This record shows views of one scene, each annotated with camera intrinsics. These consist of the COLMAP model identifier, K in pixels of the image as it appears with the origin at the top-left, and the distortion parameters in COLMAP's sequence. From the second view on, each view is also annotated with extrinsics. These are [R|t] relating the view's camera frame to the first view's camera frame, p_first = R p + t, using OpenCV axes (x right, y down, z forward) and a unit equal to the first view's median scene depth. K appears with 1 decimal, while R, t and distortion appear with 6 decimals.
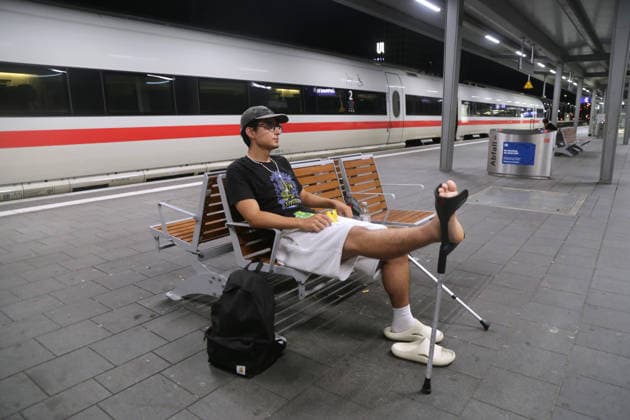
lens RADIAL K [[424.1, 0, 332.1], [0, 424.1, 222.1], [0, 0, 1]] dist [-0.101121, 0.056507]
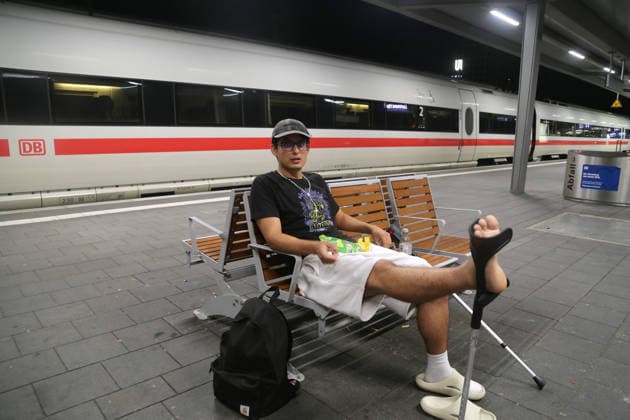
lens RADIAL K [[424.1, 0, 332.1], [0, 424.1, 222.1], [0, 0, 1]] dist [-0.101121, 0.056507]
pose [[0.986072, 0.053550, -0.157459, 0.059063], [-0.058910, 0.997825, -0.029568, -0.024128], [0.155534, 0.038432, 0.987083, 0.090257]]
